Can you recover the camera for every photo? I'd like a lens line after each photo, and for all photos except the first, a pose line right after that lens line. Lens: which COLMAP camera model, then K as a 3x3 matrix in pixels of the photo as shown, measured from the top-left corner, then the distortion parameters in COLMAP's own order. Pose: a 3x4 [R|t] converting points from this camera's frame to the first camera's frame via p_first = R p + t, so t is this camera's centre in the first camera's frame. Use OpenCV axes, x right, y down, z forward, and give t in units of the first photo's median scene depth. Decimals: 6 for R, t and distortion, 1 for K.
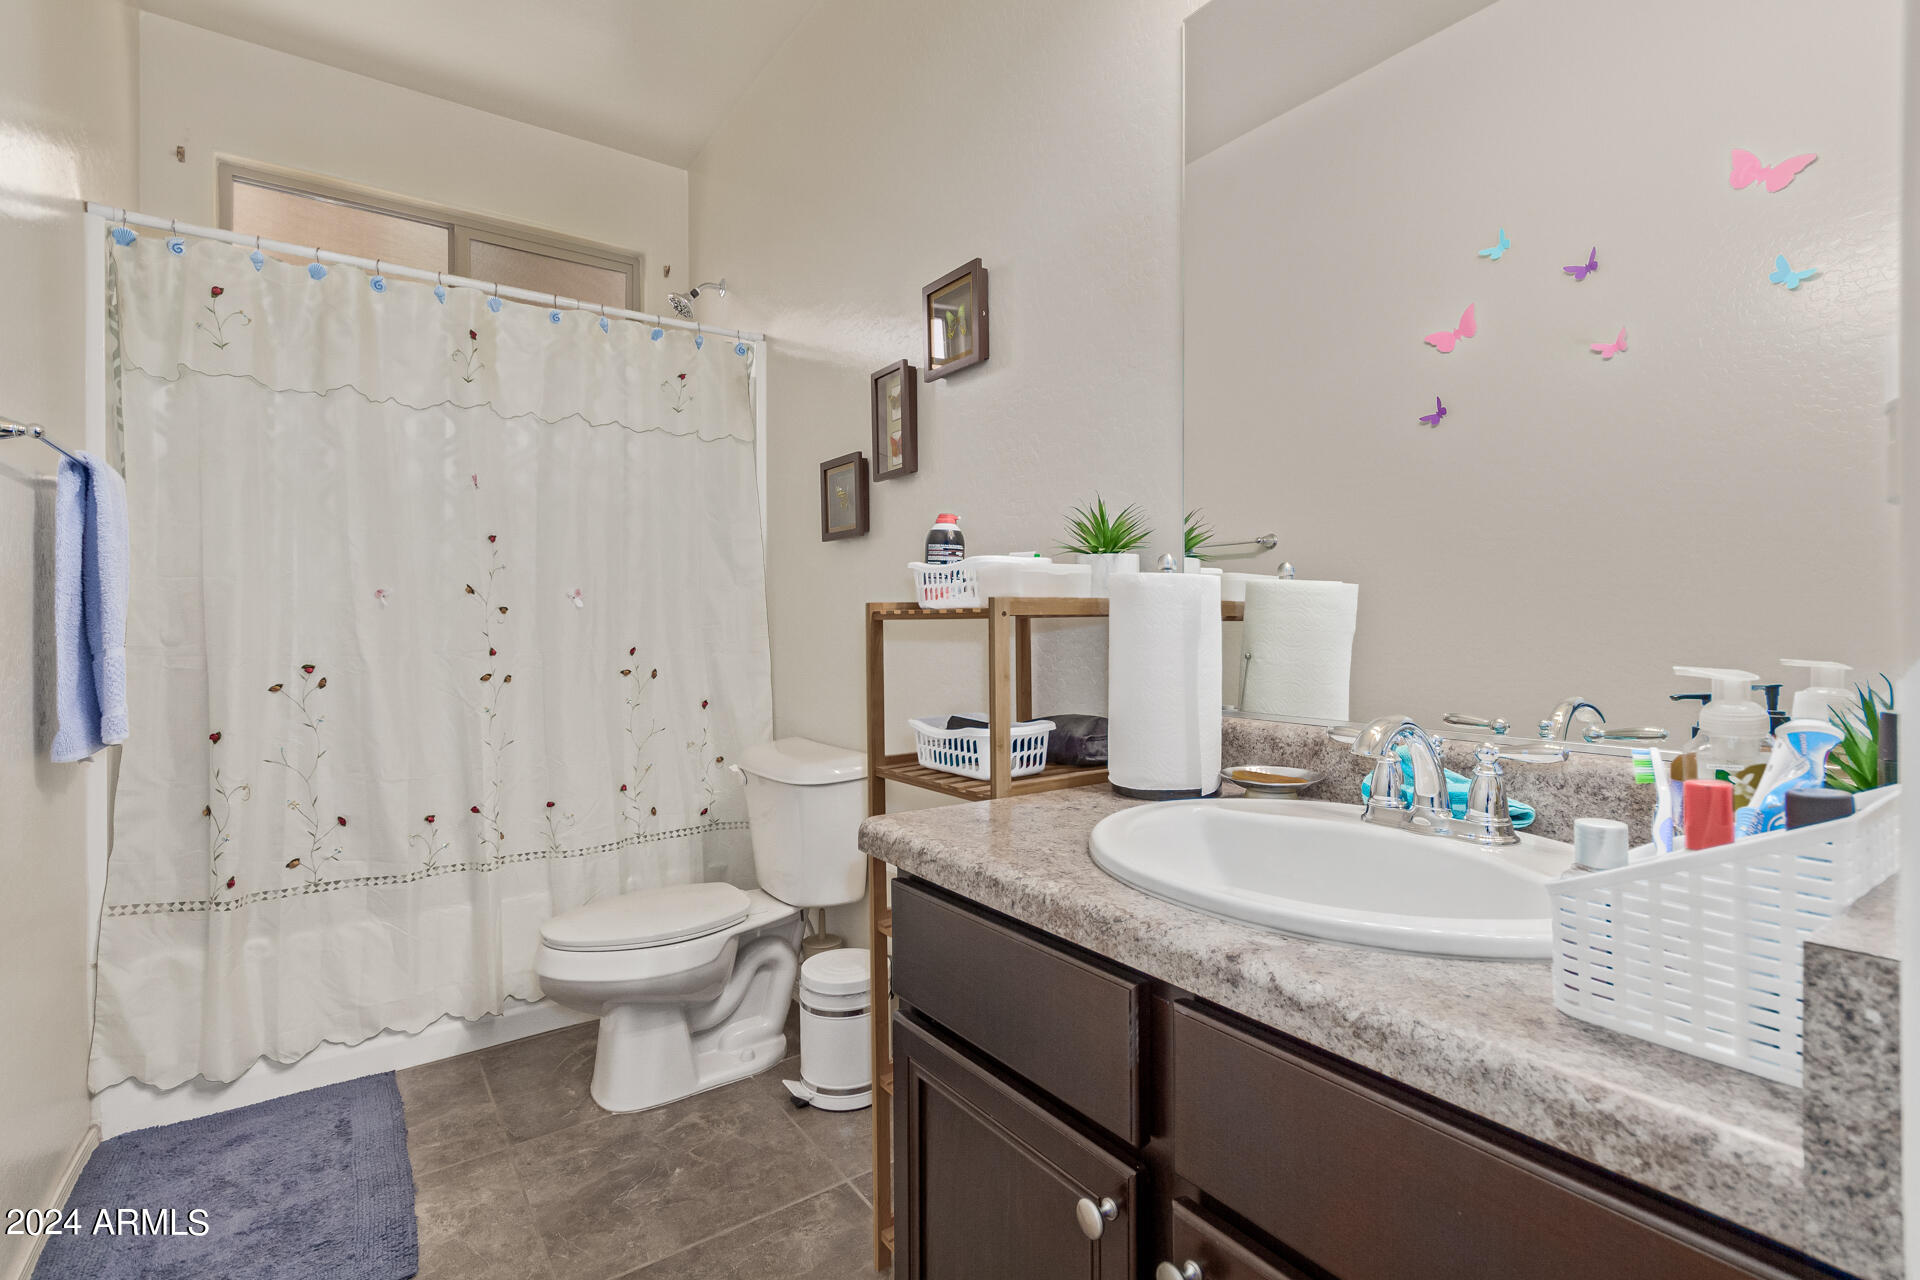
lens RADIAL K [[892.5, 0, 950.0], [0, 892.5, 632.5], [0, 0, 1]] dist [0.004533, 0.000690]
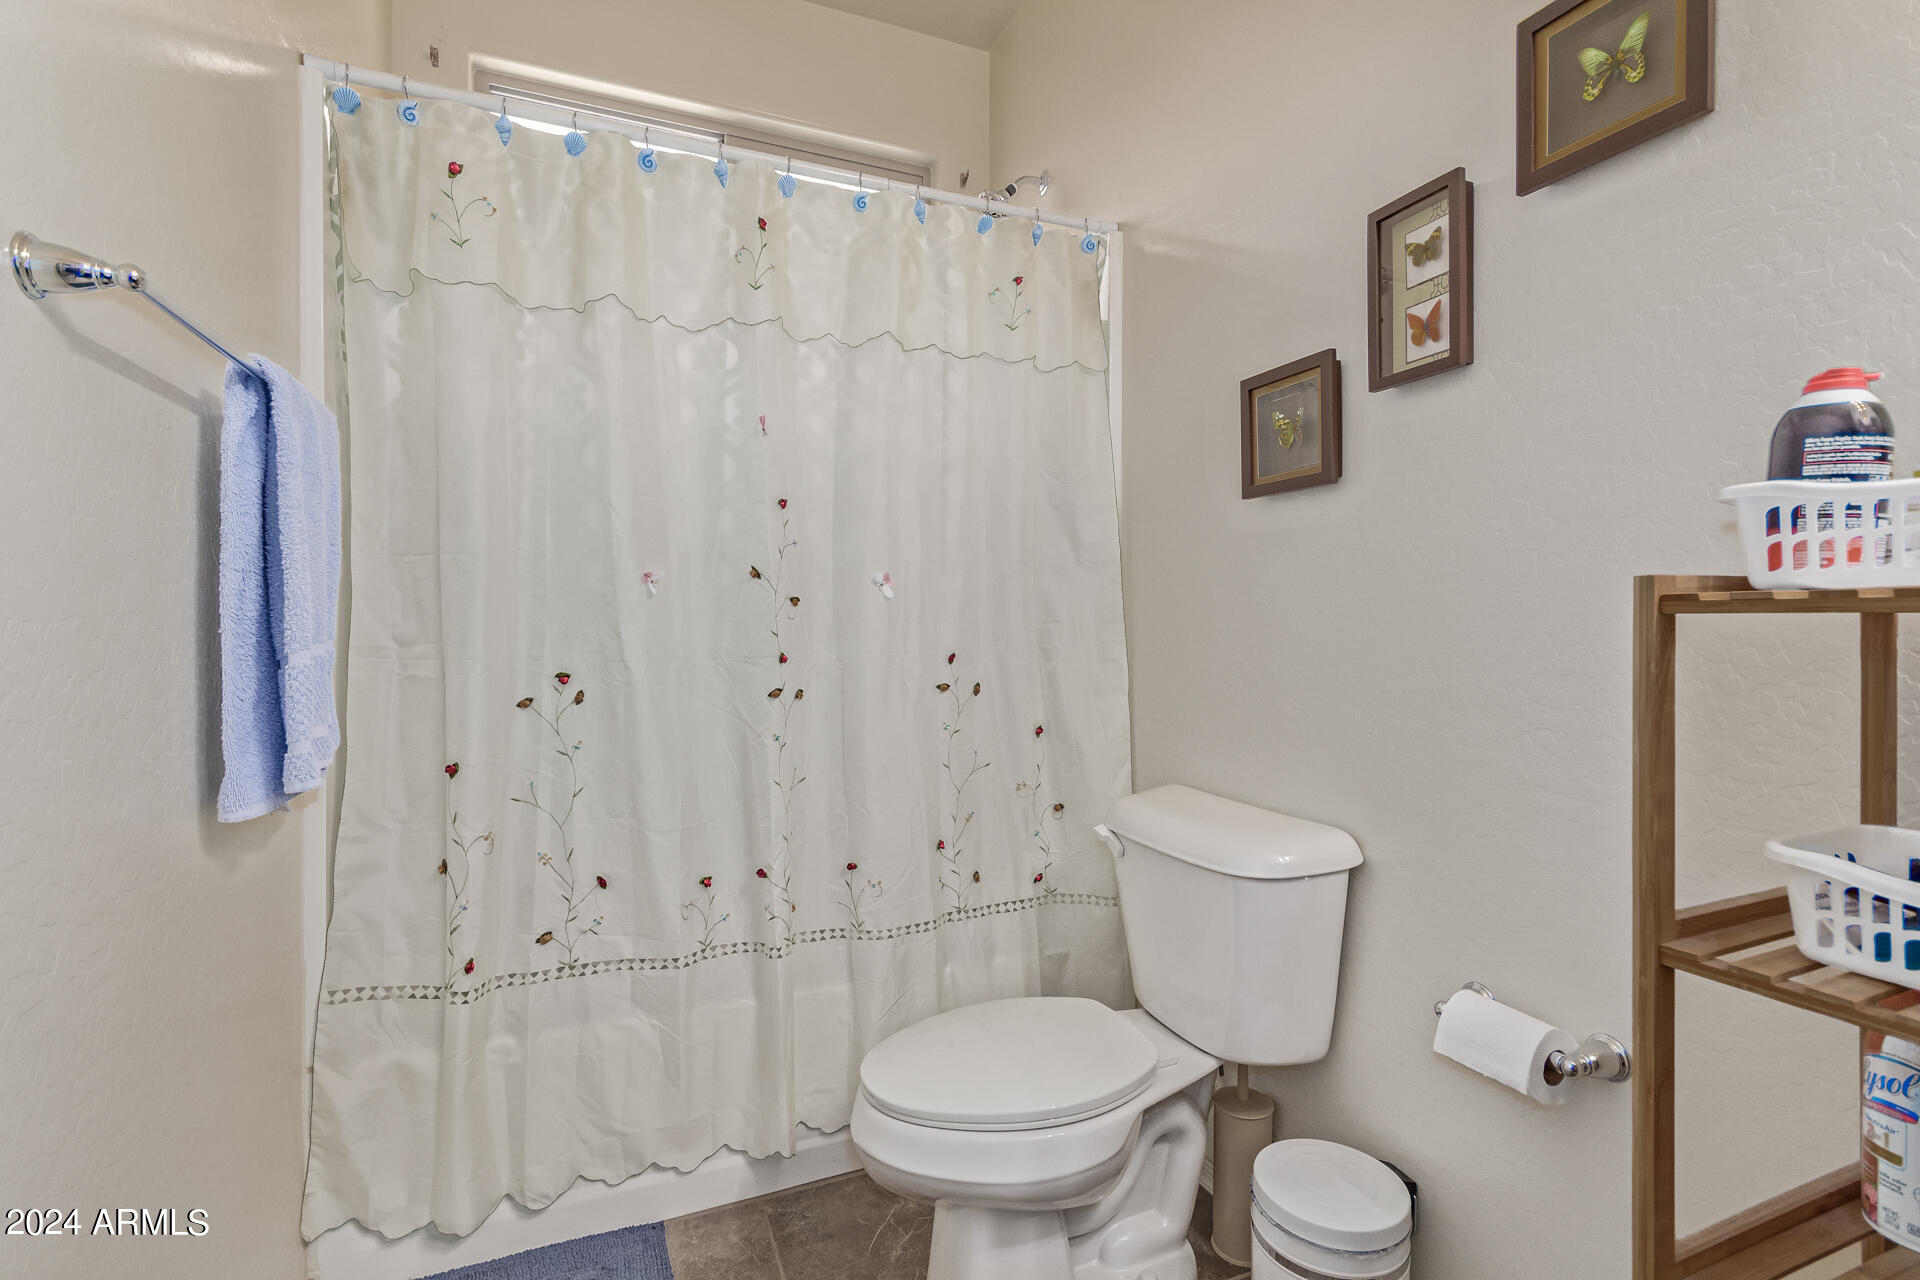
lens RADIAL K [[892.5, 0, 948.0], [0, 892.5, 643.3], [0, 0, 1]] dist [0.004533, 0.000690]
pose [[0.973885, 0.011360, -0.226756, -0.231799], [-0.008493, 0.999871, 0.013614, -0.001713], [0.226881, -0.011332, 0.973856, 0.342918]]
